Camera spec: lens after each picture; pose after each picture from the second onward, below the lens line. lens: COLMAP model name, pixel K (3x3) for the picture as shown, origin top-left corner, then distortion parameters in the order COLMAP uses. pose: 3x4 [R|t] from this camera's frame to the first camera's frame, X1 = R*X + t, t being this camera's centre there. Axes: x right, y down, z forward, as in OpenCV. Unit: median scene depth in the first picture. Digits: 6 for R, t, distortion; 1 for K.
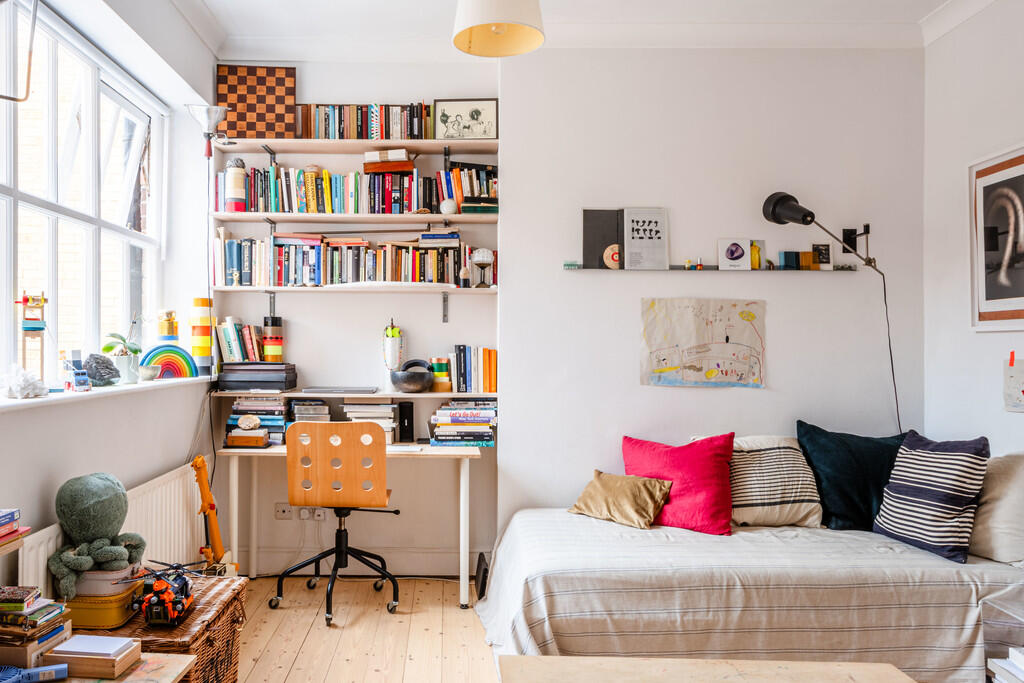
lens RADIAL K [[779.4, 0, 467.8], [0, 779.4, 340.5], [0, 0, 1]] dist [0.002894, 0.004080]
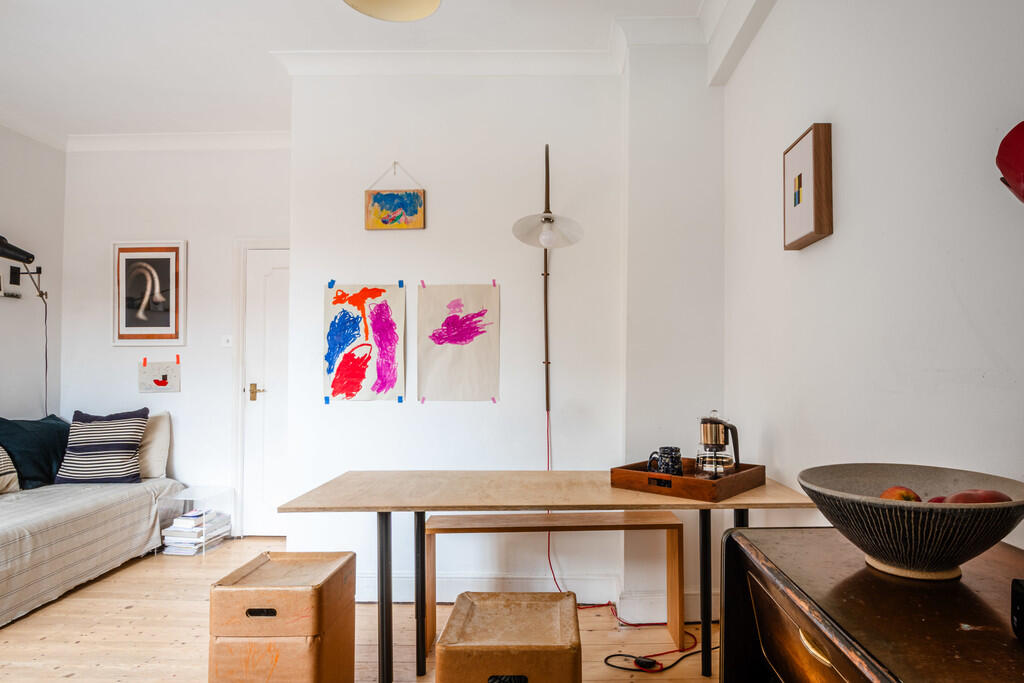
lens RADIAL K [[558.6, 0, 512.0], [0, 558.6, 341.5], [0, 0, 1]] dist [-0.003307, -0.001213]
pose [[0.056238, 0.029558, 0.997980, -0.495959], [-0.005937, 0.999554, -0.029270, 0.009420], [-0.998400, -0.004279, 0.056389, 0.119381]]
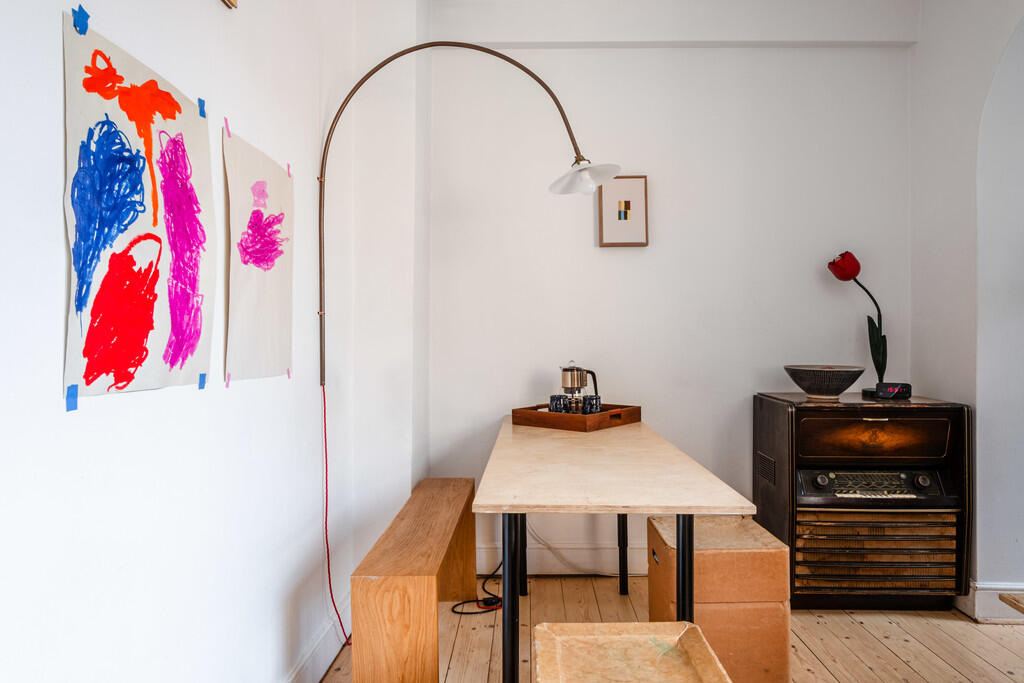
lens RADIAL K [[611.8, 0, 515.6], [0, 611.8, 321.9], [0, 0, 1]] dist [-0.008443, -0.003424]
pose [[-0.998996, -0.018679, 0.040708, 0.154749], [-0.020483, 0.998806, -0.044345, 0.050644], [-0.039832, -0.045134, -0.998187, 0.748178]]
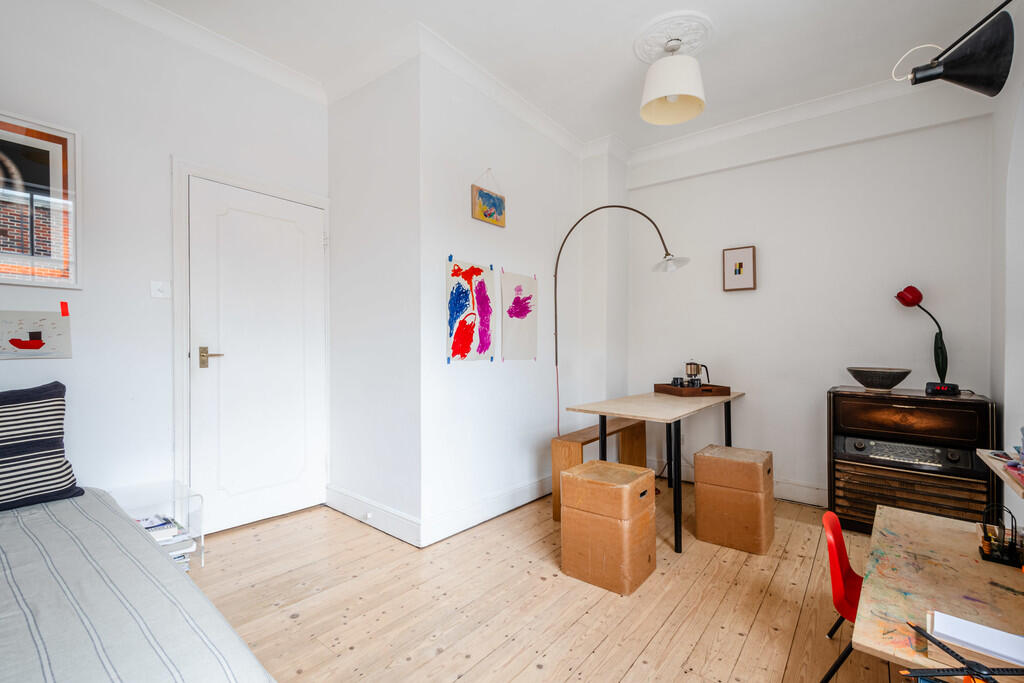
lens RADIAL K [[447.0, 0, 509.8], [0, 447.0, 331.8], [0, 0, 1]] dist [0.000300, 0.000040]
pose [[-0.765203, -0.010883, 0.643697, -0.224479], [-0.036626, 0.998974, -0.026650, 0.044293], [-0.642746, -0.043969, -0.764816, 1.011717]]
